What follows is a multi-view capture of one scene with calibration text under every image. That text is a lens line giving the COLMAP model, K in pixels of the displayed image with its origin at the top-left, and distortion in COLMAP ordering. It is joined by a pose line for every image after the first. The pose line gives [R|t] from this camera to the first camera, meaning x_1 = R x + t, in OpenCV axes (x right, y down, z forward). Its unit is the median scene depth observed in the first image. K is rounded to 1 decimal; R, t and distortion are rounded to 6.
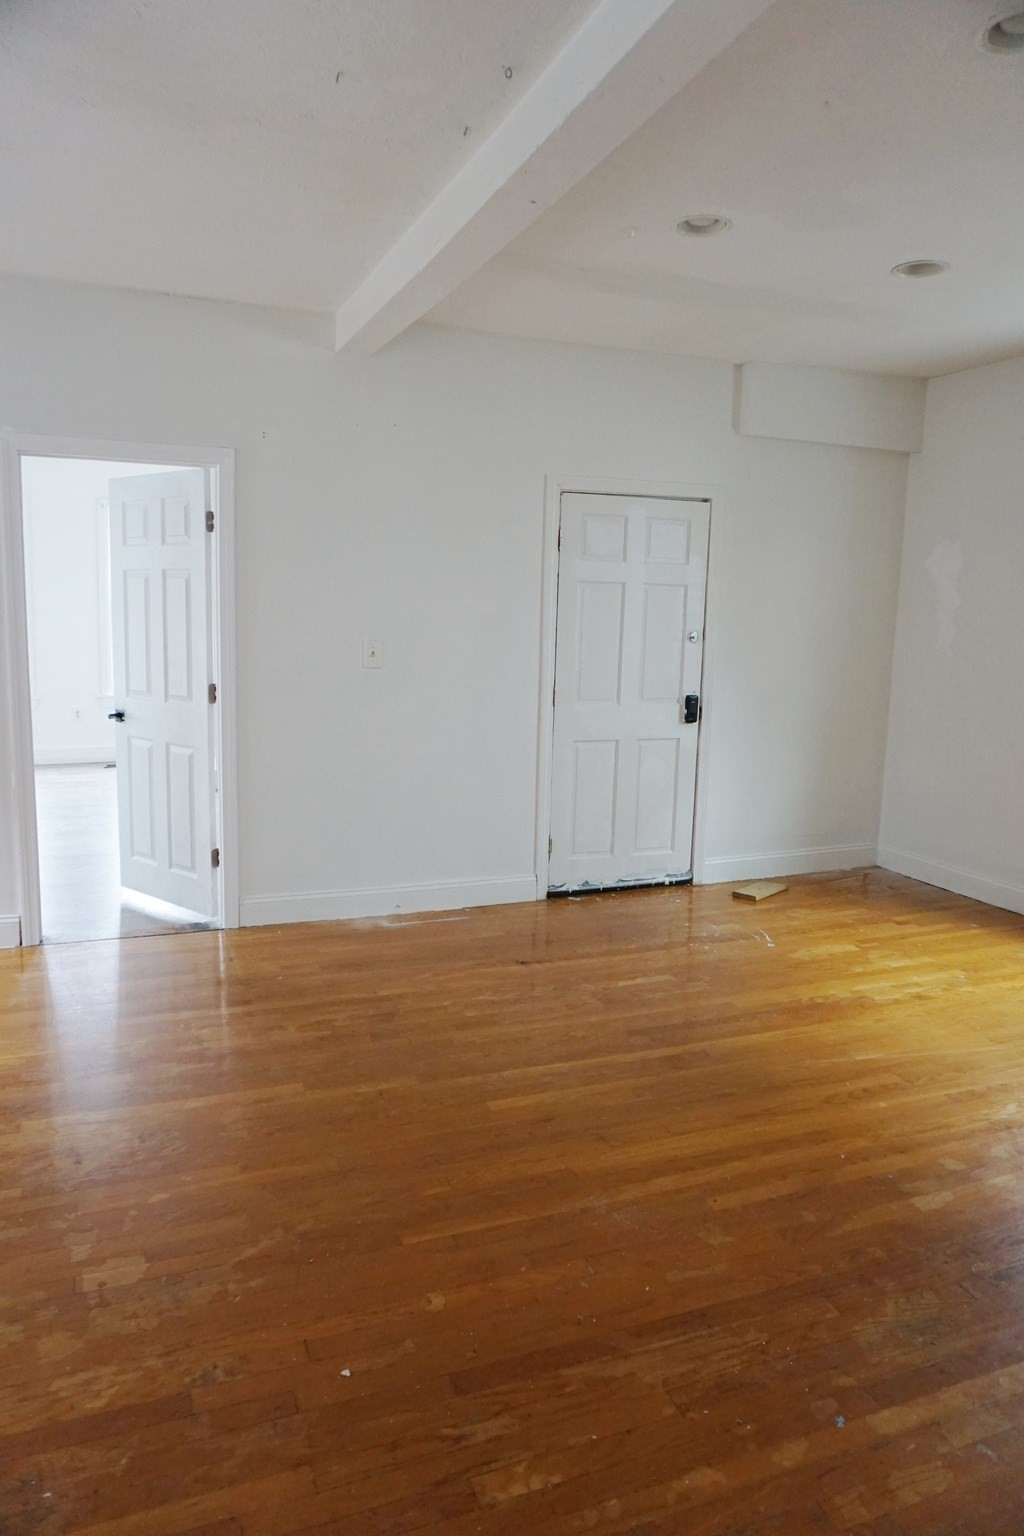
lens RADIAL K [[1018.0, 0, 512.0], [0, 1018.0, 768.0], [0, 0, 1]] dist [-0.054678, 0.034225]
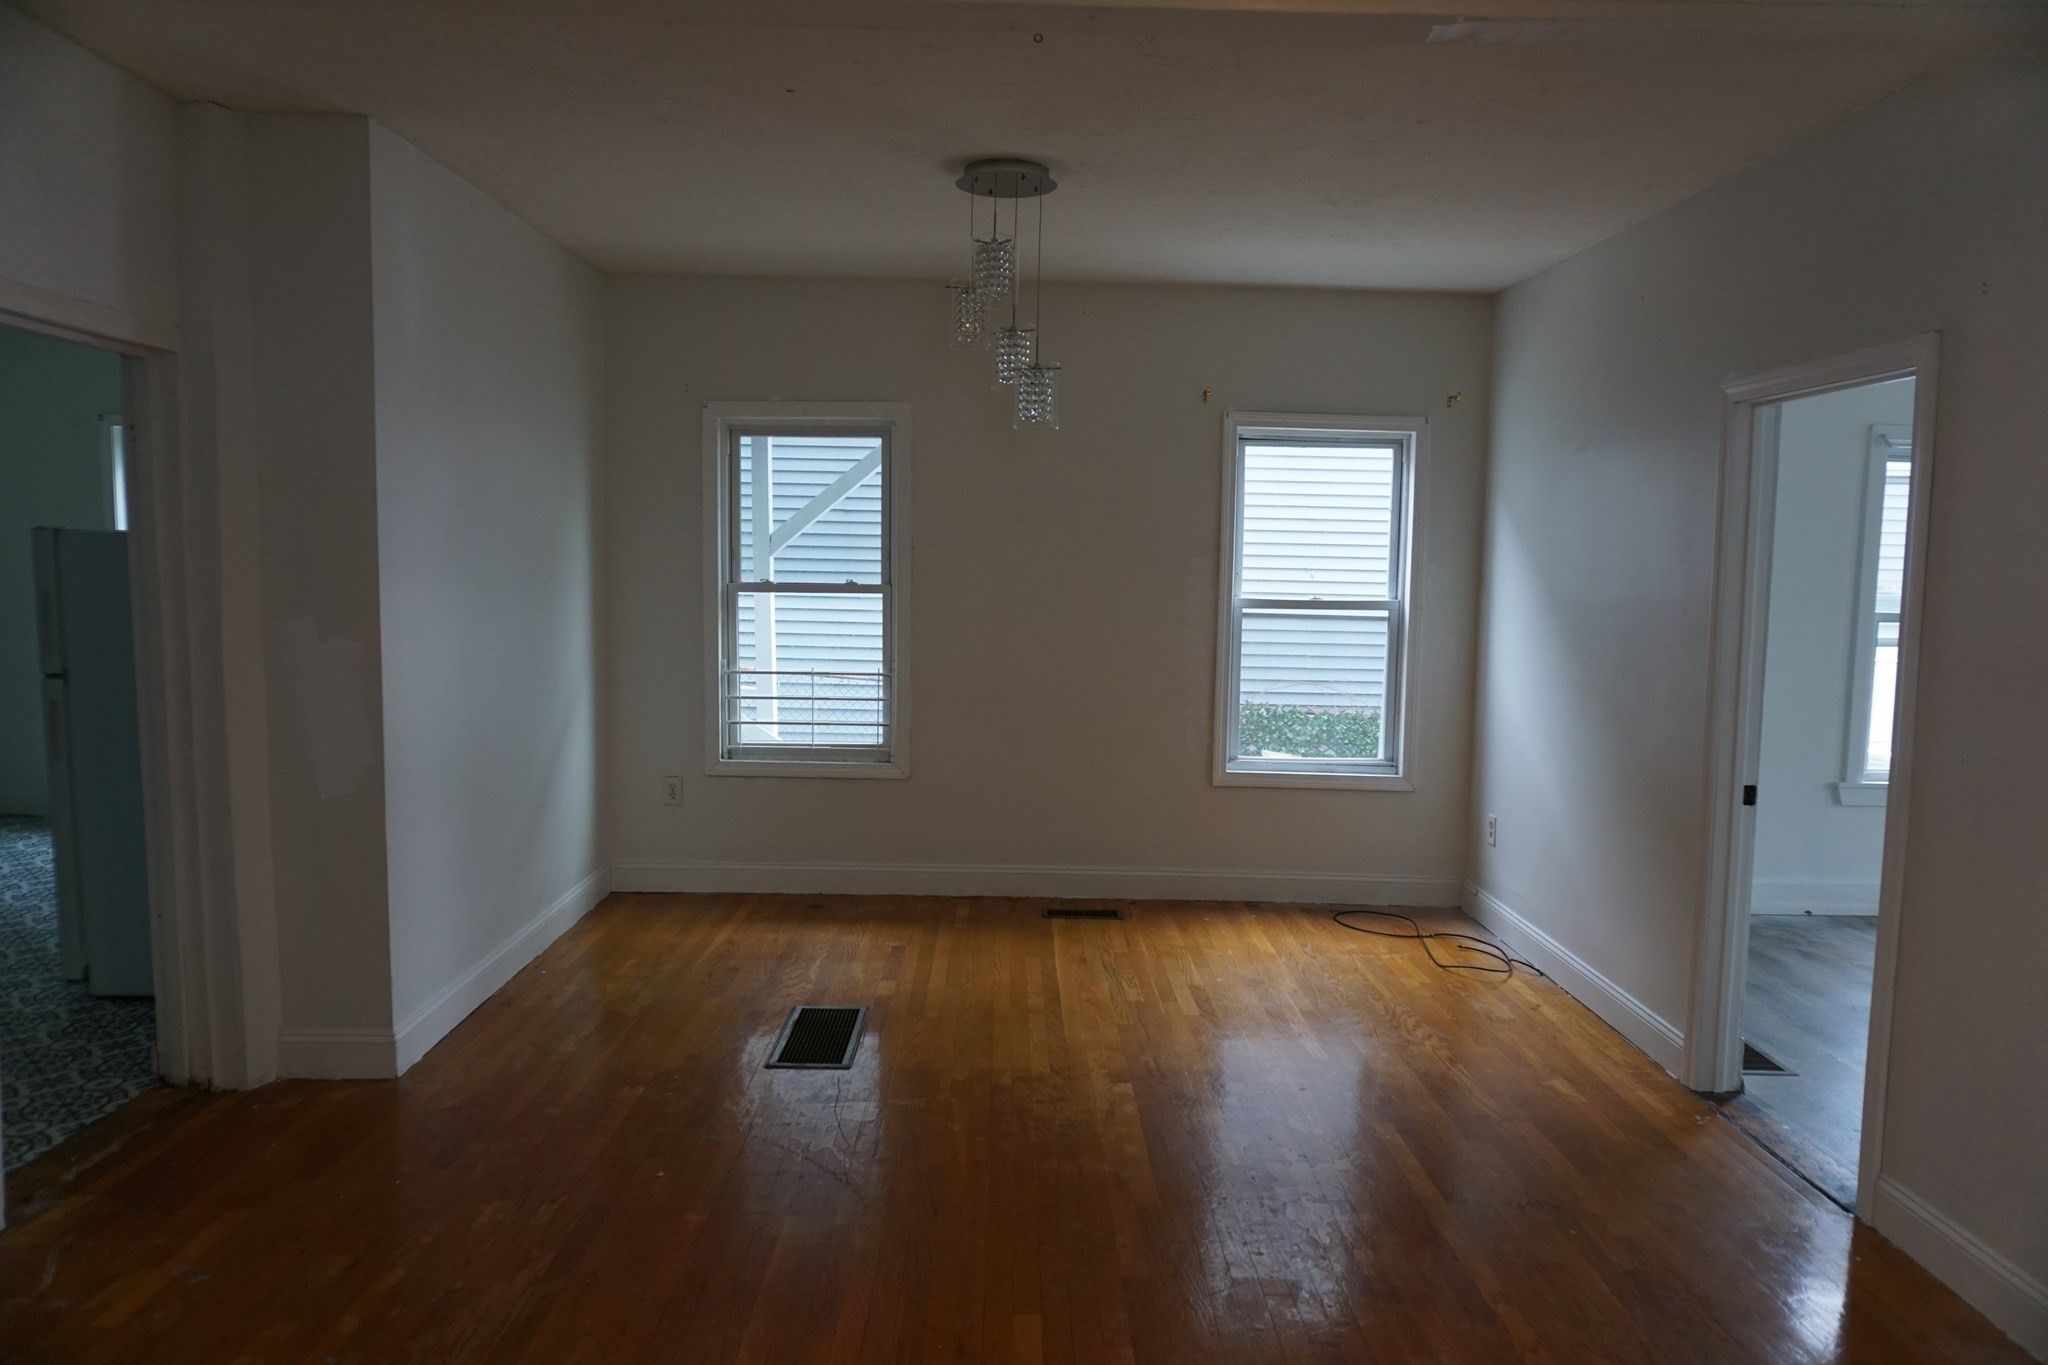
lens RADIAL K [[1357.4, 0, 1024.0], [0, 1357.4, 682.5], [0, 0, 1]] dist [-0.054678, 0.034225]
pose [[-0.354122, 0.052416, -0.933729, 0.966991], [-0.166561, 0.978930, 0.118123, -0.236817], [0.920247, 0.197353, -0.337930, 1.447831]]
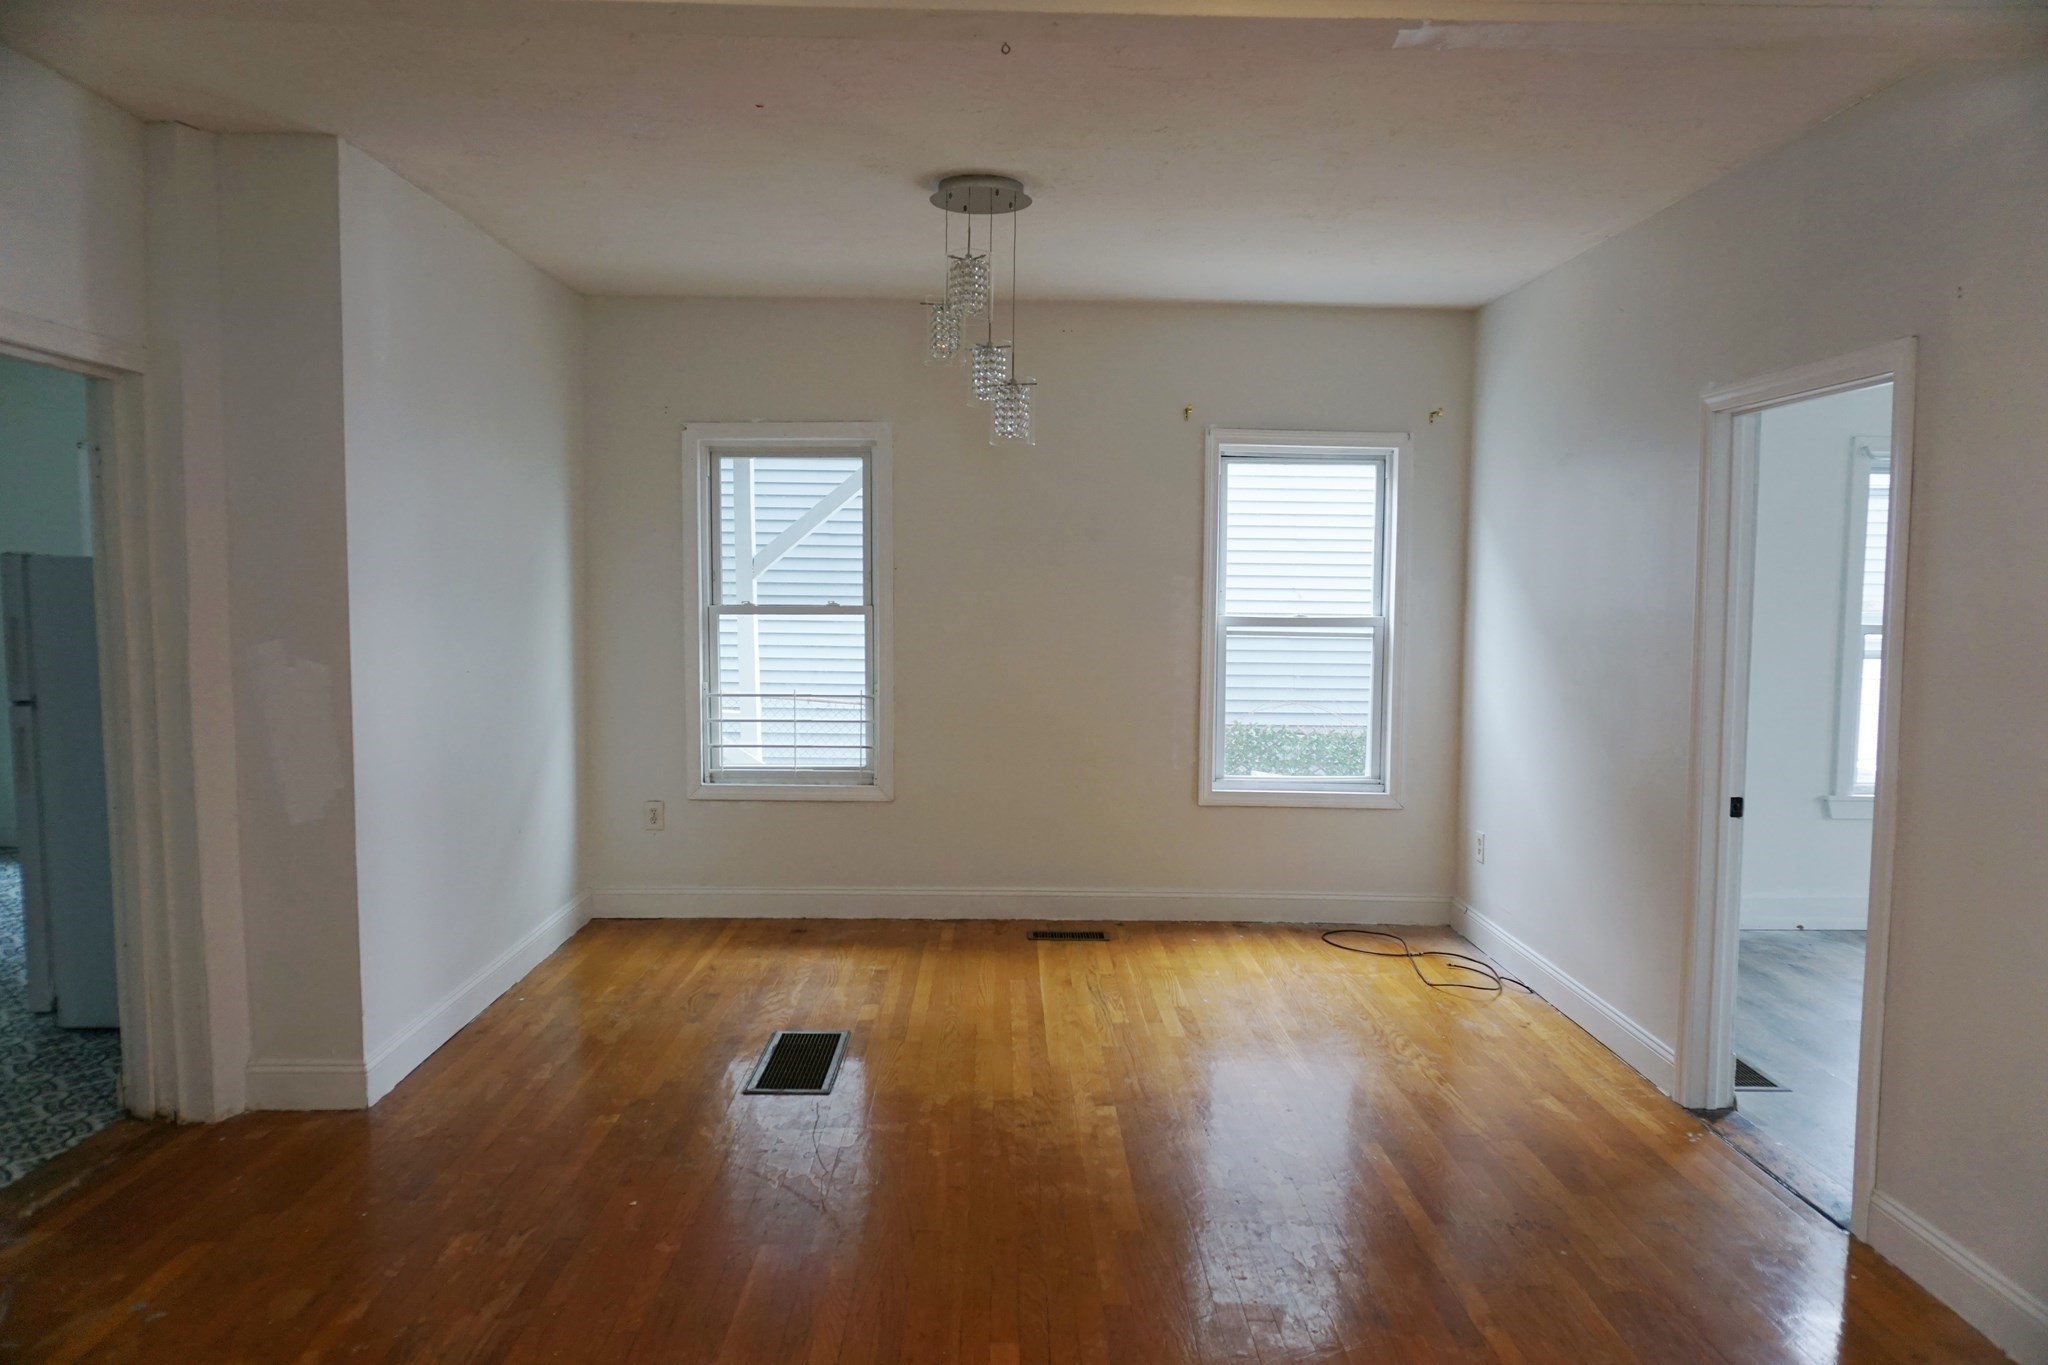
lens RADIAL K [[1357.4, 0, 1024.0], [0, 1357.4, 682.5], [0, 0, 1]] dist [-0.054678, 0.034225]
pose [[-0.349014, 0.038209, -0.936338, 0.945984], [-0.158074, 0.982451, 0.099011, -0.228918], [0.923689, 0.182567, -0.336849, 1.460045]]
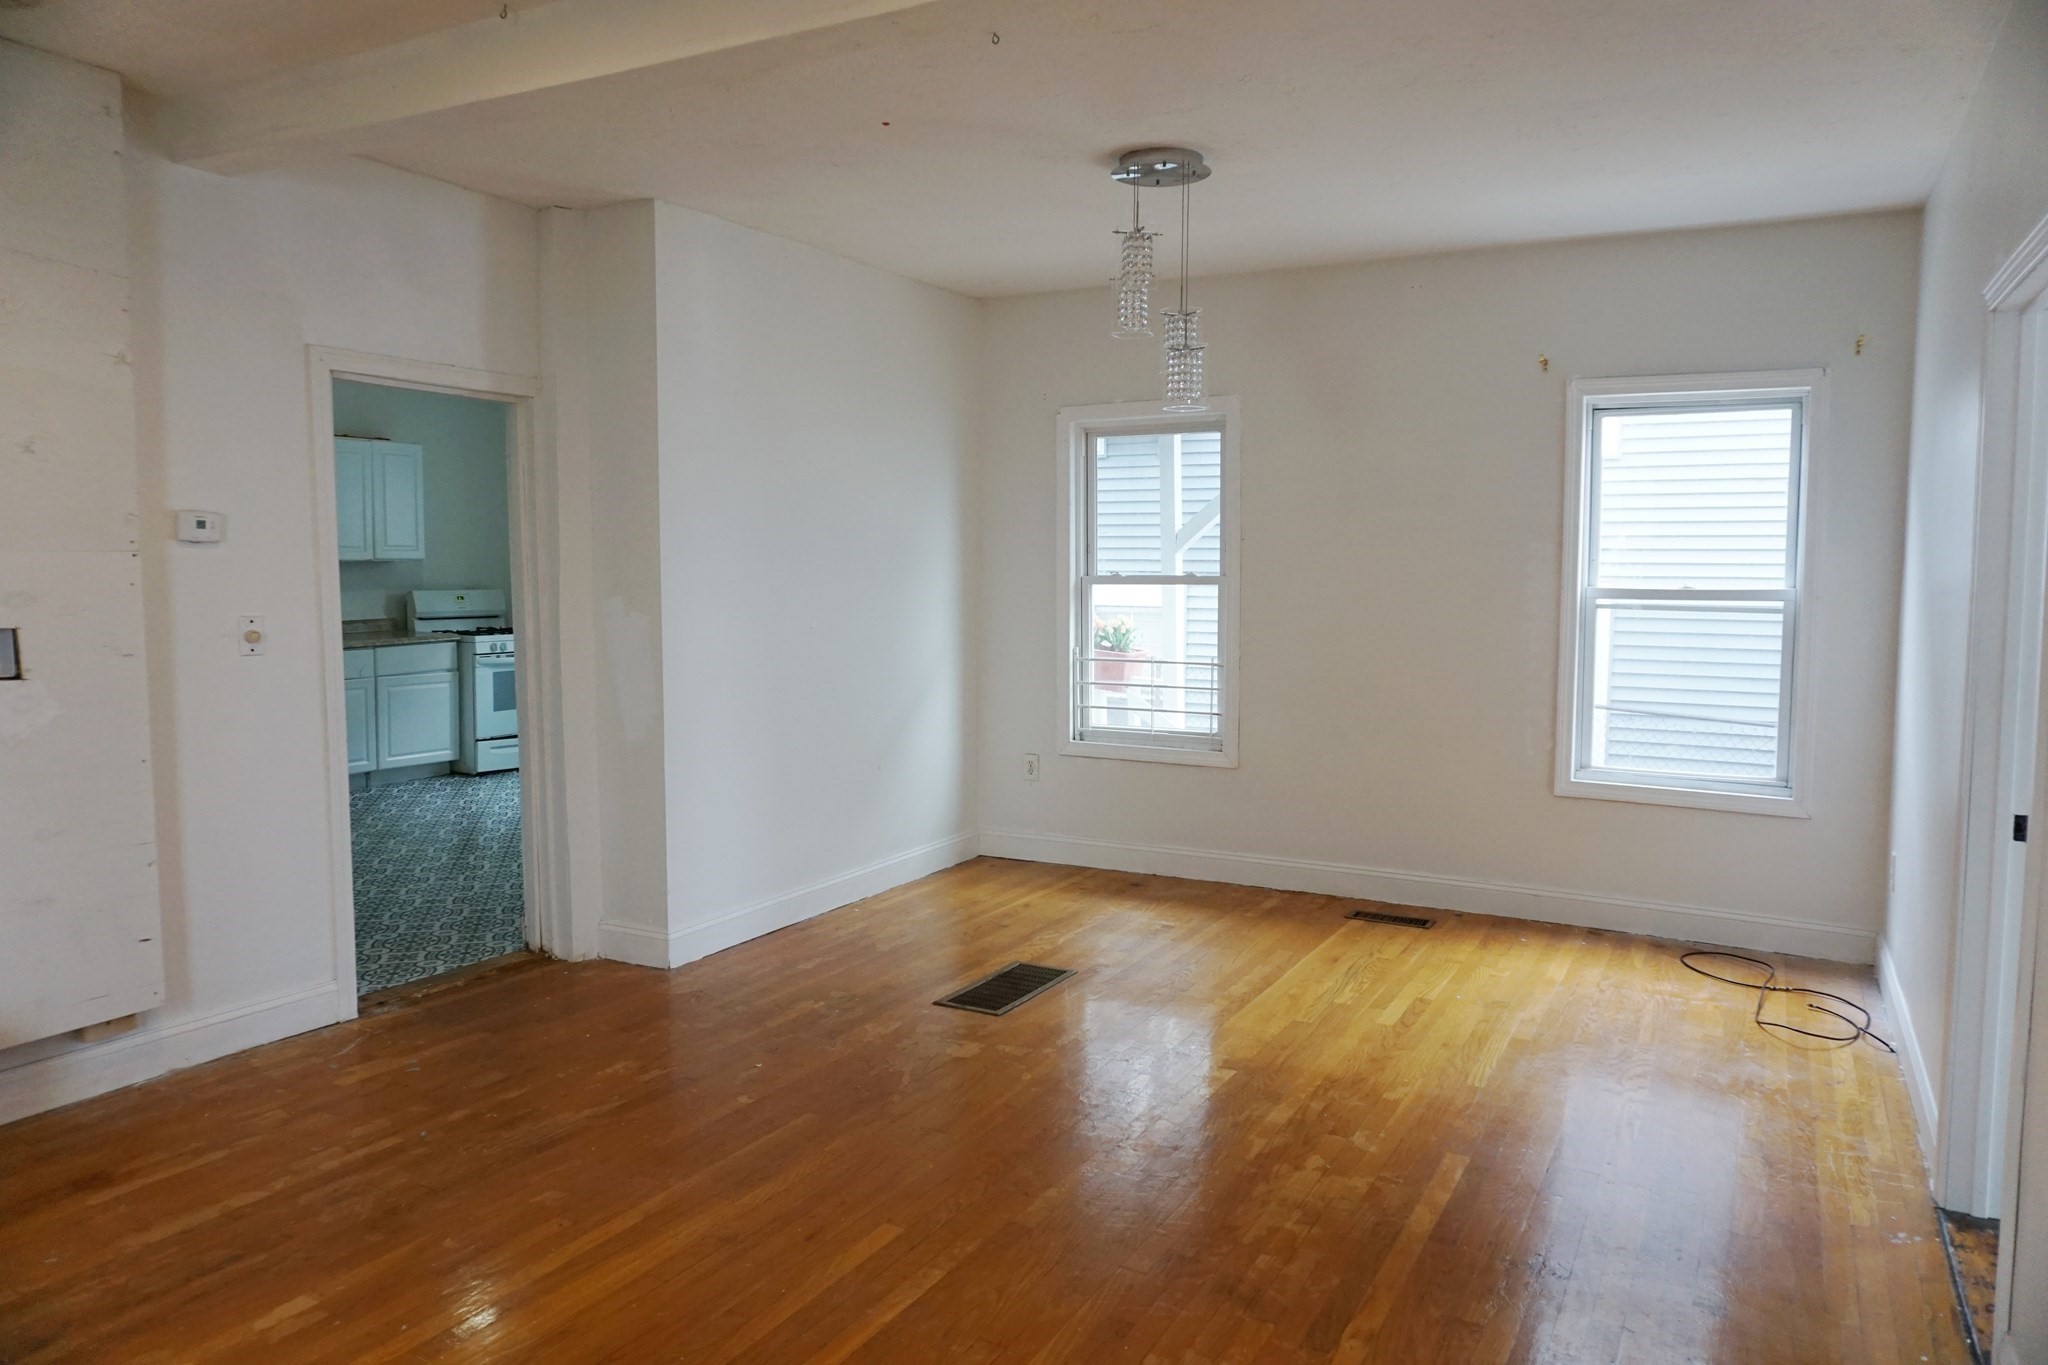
lens RADIAL K [[1357.4, 0, 1024.0], [0, 1357.4, 682.5], [0, 0, 1]] dist [-0.054678, 0.034225]
pose [[-0.769935, 0.026927, -0.637554, 0.628231], [-0.118025, 0.975862, 0.183747, -0.303535], [0.627113, 0.216720, -0.748173, 2.037631]]
